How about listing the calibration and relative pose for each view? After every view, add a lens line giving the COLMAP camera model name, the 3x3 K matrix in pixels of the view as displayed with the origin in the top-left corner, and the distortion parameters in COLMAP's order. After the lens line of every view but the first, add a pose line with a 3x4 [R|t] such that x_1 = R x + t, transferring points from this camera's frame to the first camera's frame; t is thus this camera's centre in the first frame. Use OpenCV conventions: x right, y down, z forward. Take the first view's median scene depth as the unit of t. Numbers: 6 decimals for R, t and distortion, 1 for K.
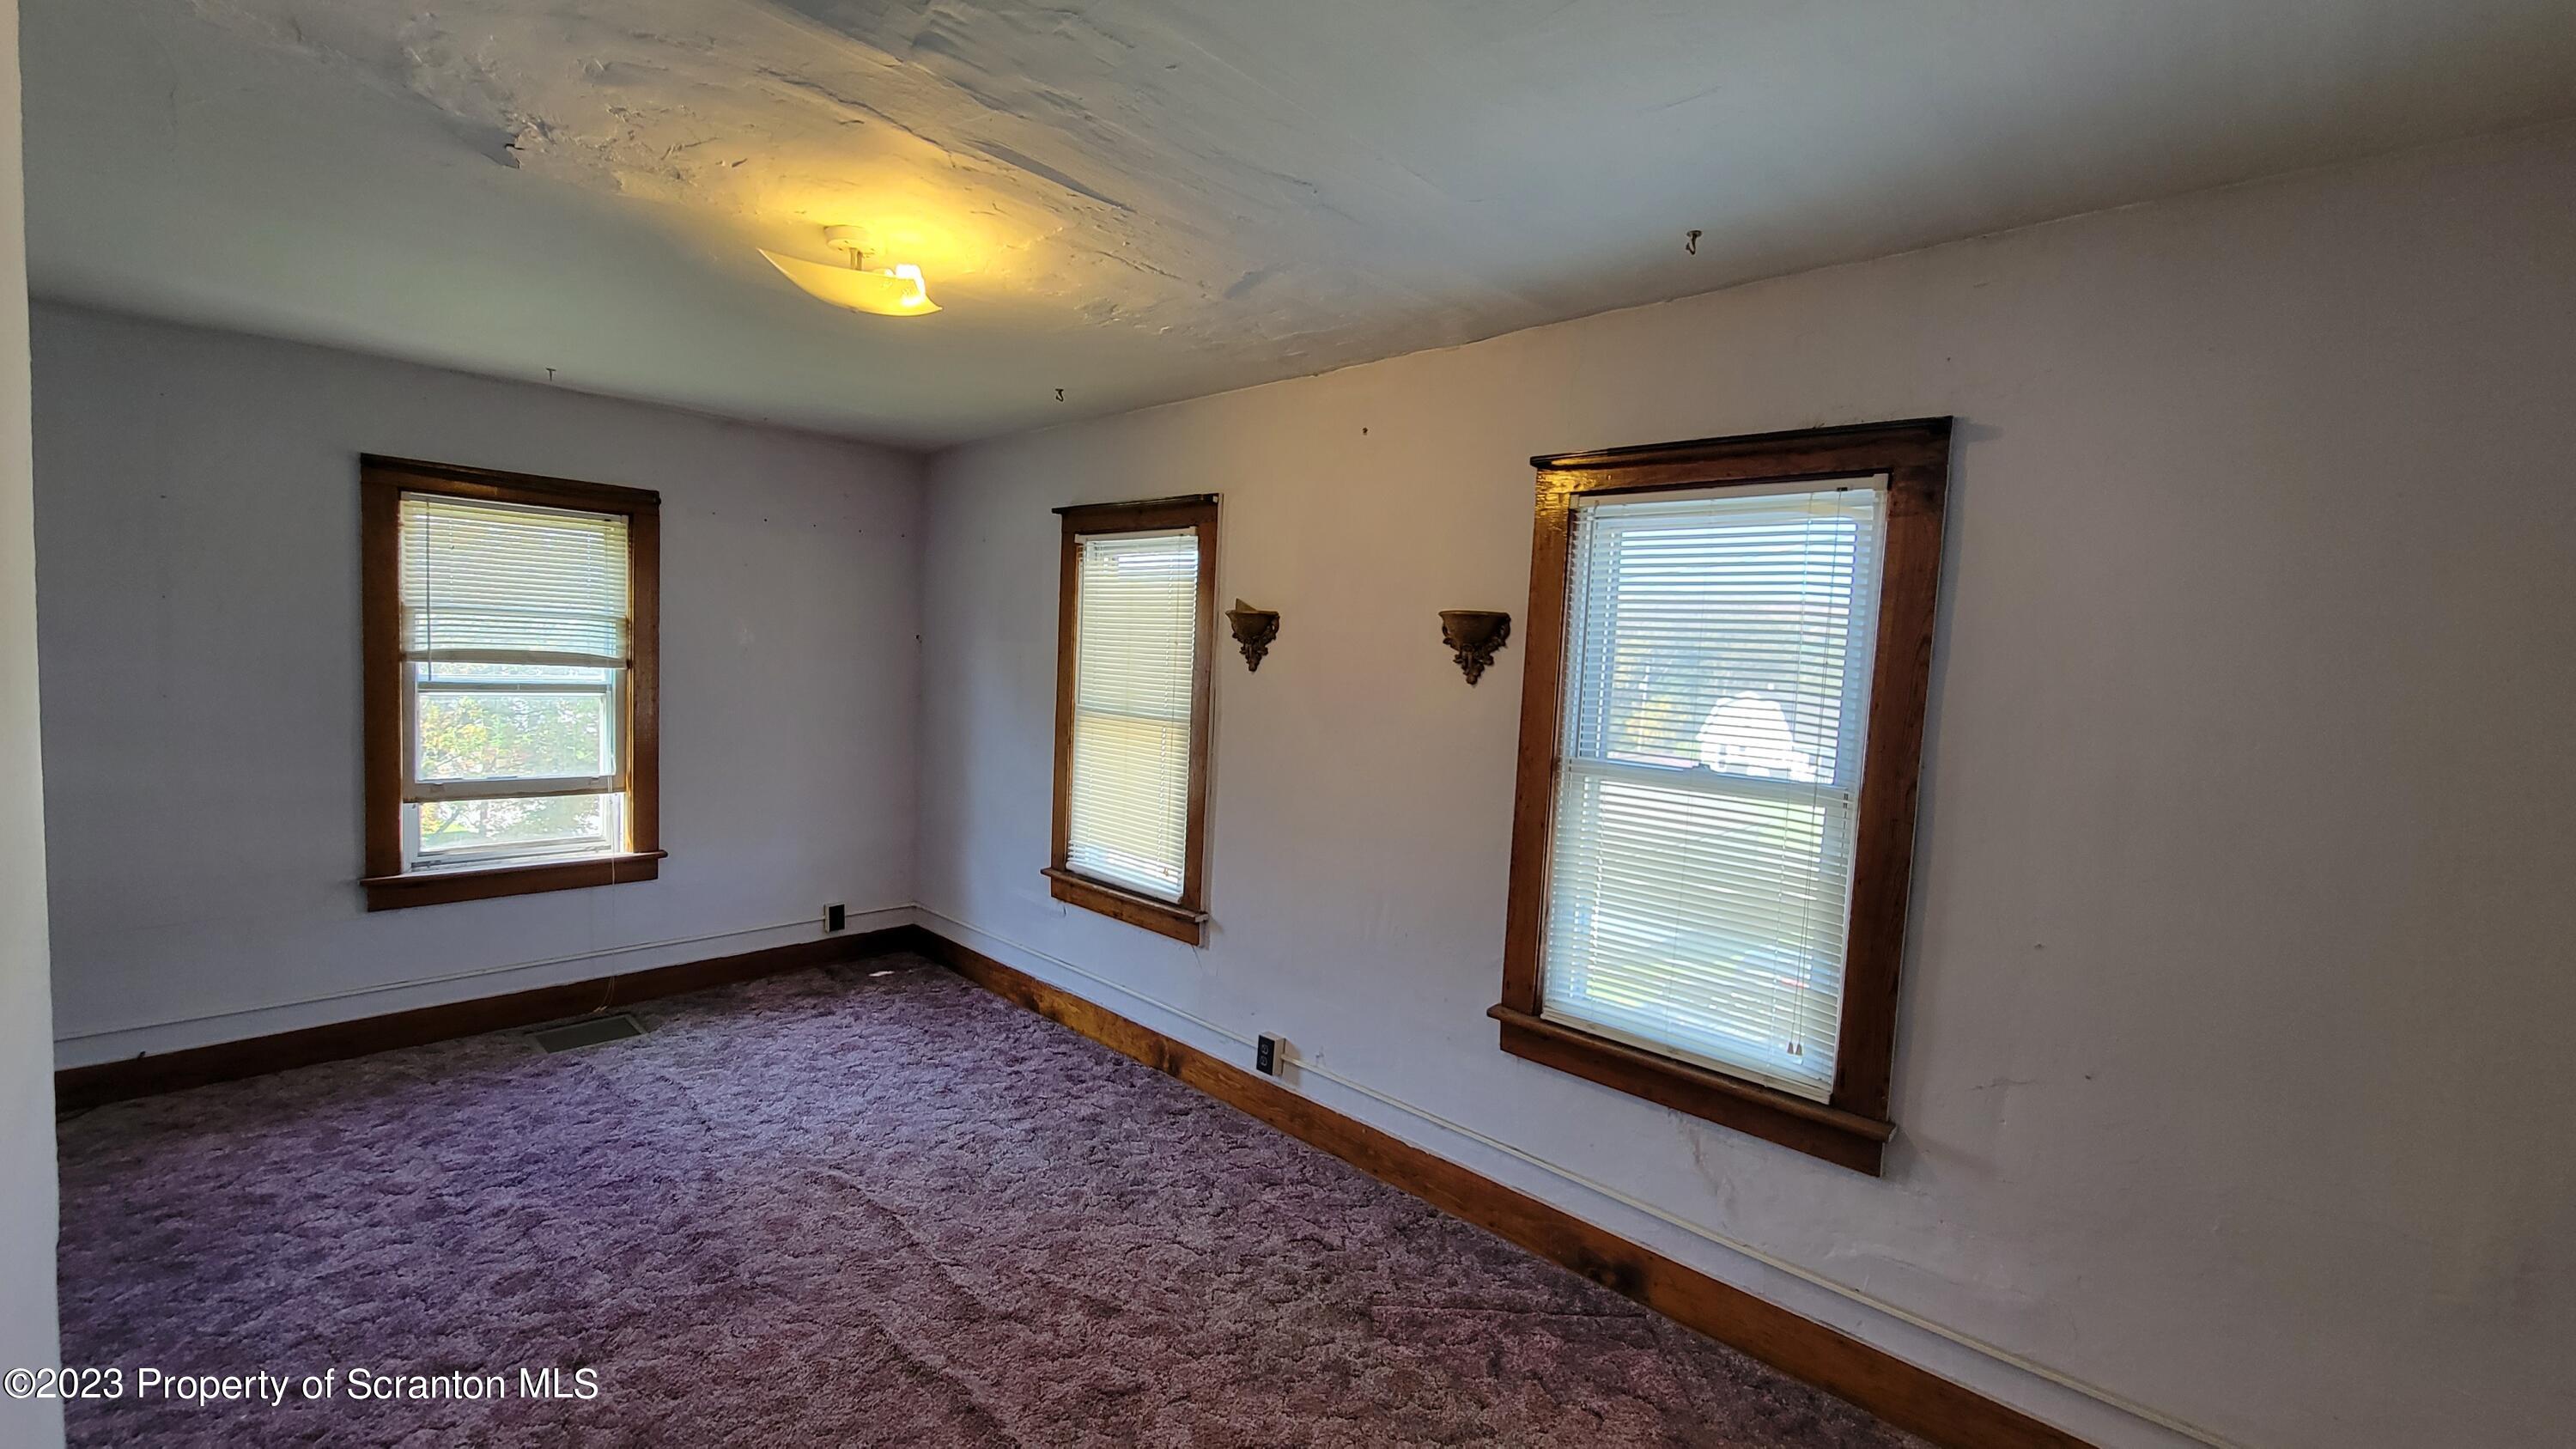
lens RADIAL K [[1038.3, 0, 1275.5], [0, 1038.3, 716.4], [0, 0, 1]] dist [0.002160, -0.003857]
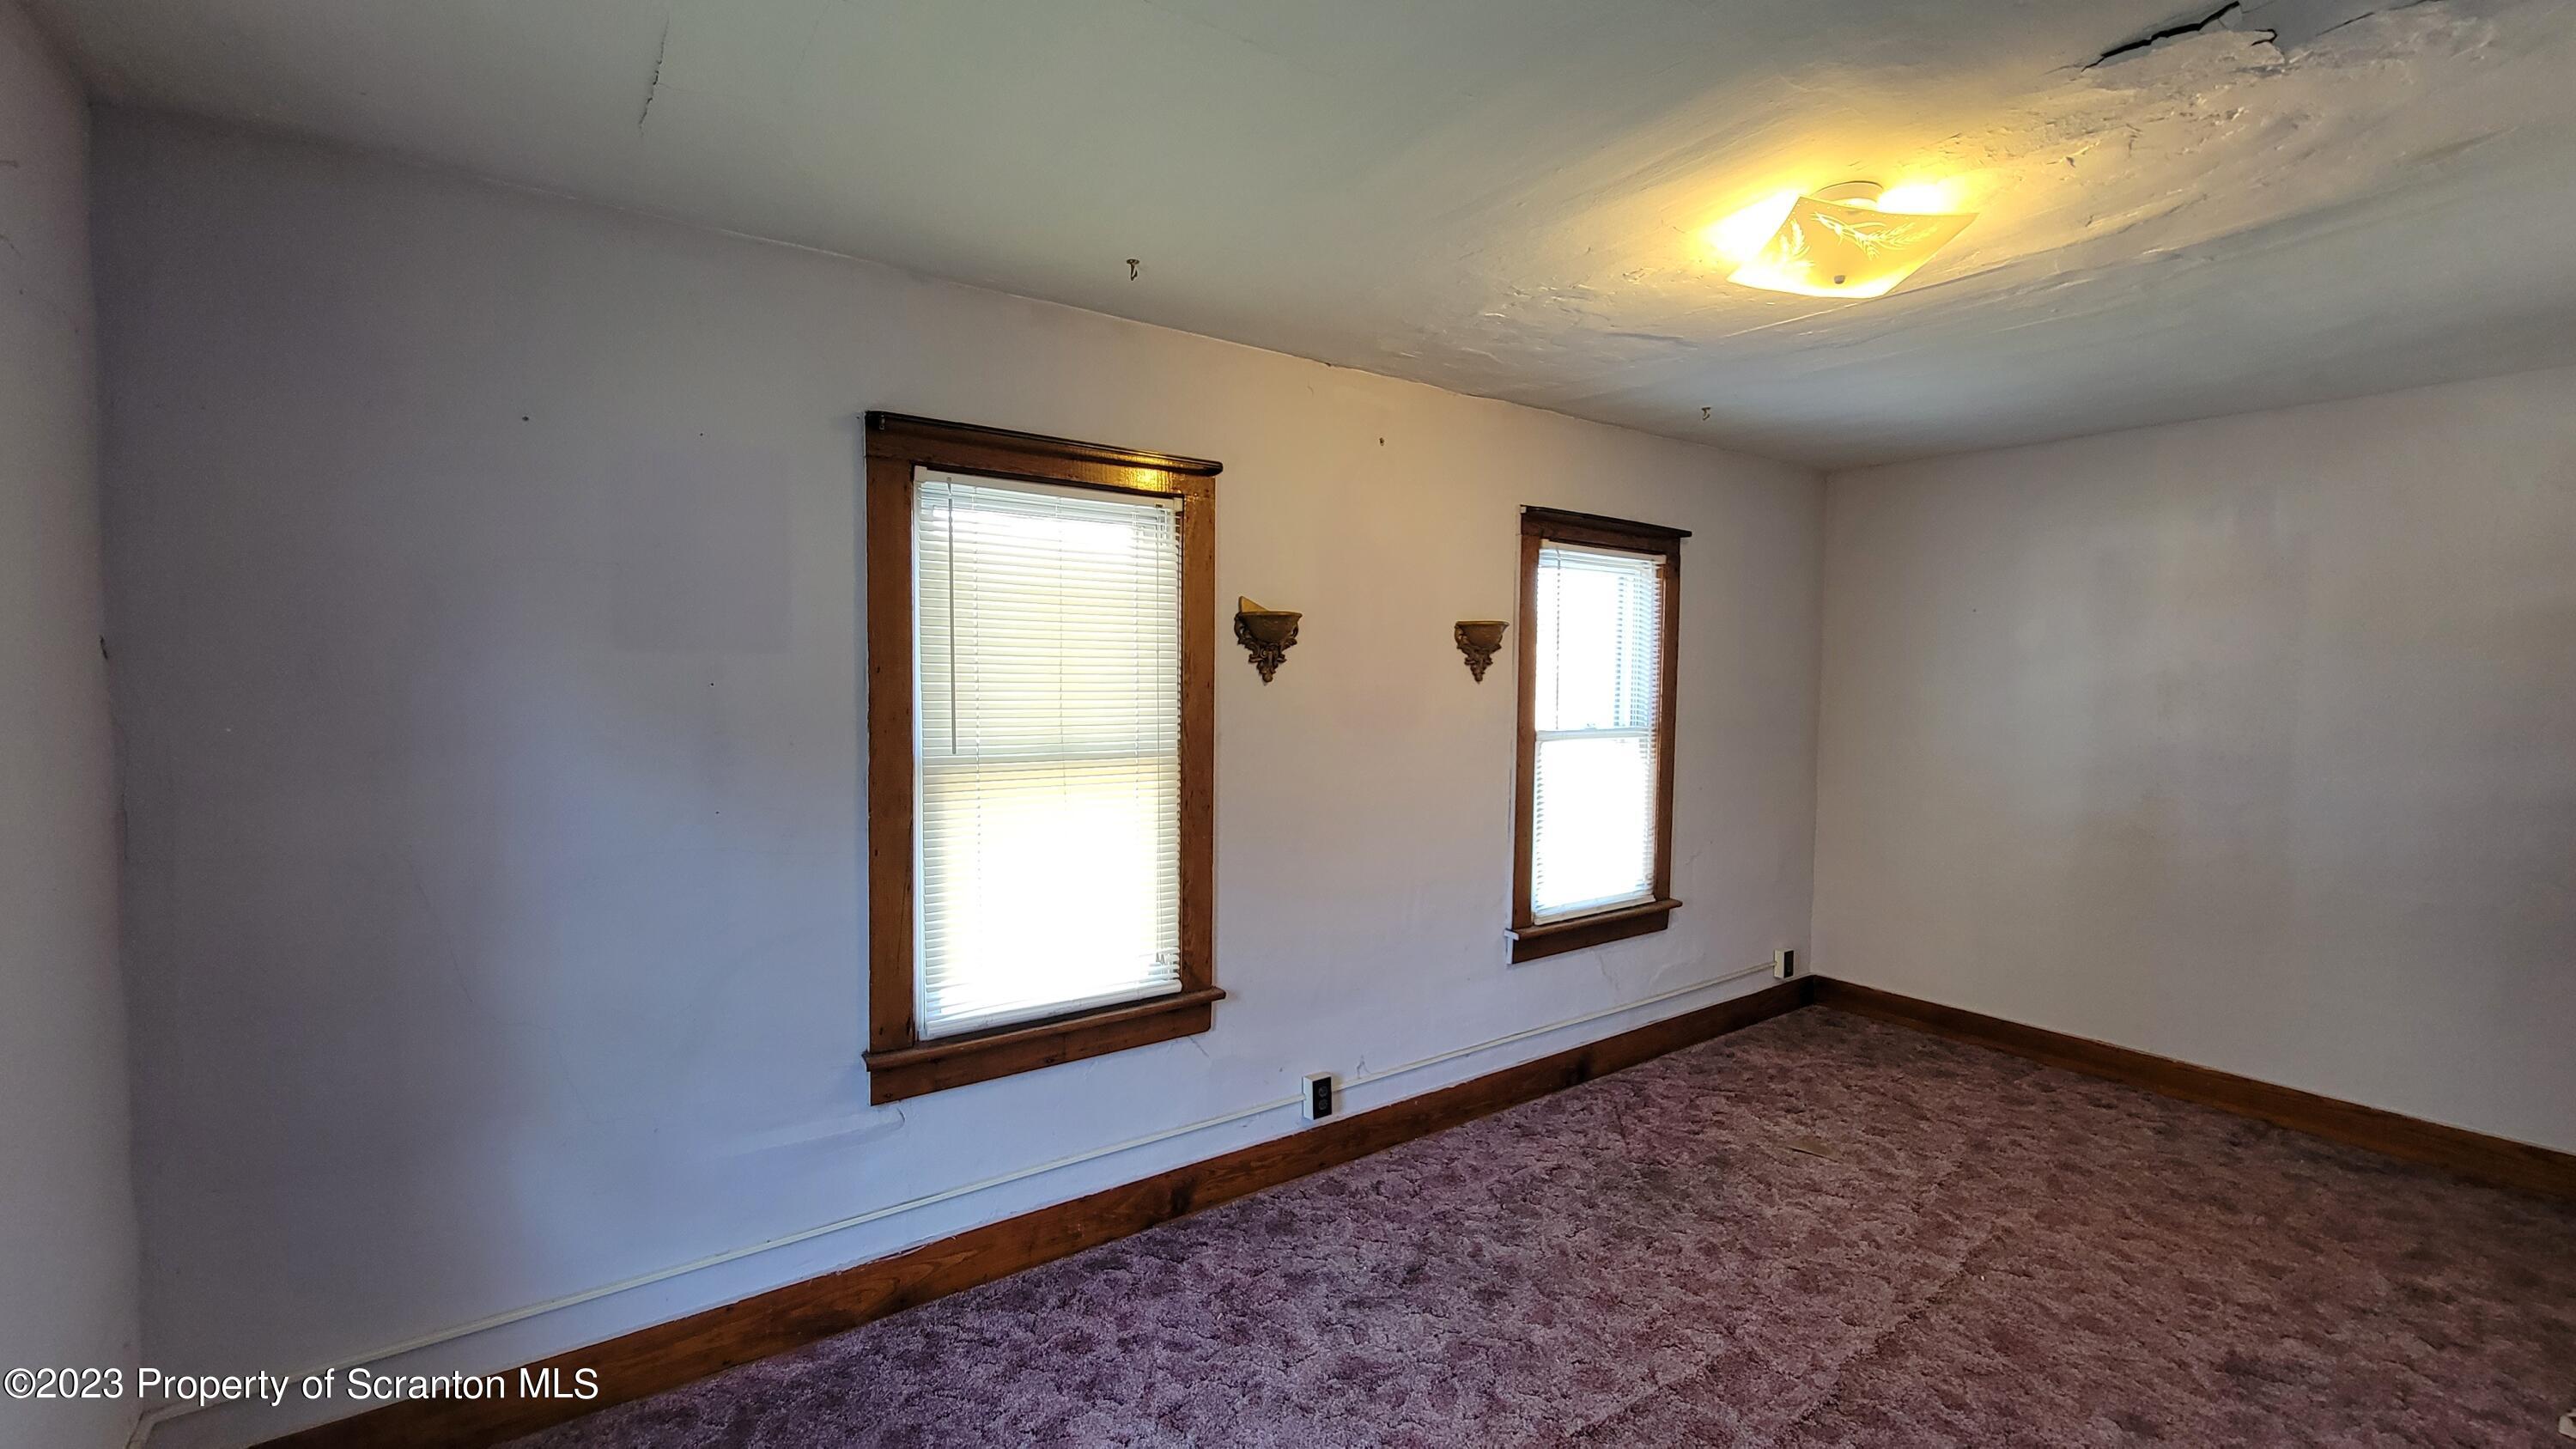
lens RADIAL K [[1038.3, 0, 1275.5], [0, 1038.3, 716.4], [0, 0, 1]] dist [0.002160, -0.003857]
pose [[0.199929, -0.091707, 0.975509, -0.880731], [0.057817, 0.994979, 0.081688, -0.087195], [-0.978103, 0.040069, 0.204228, 0.835938]]
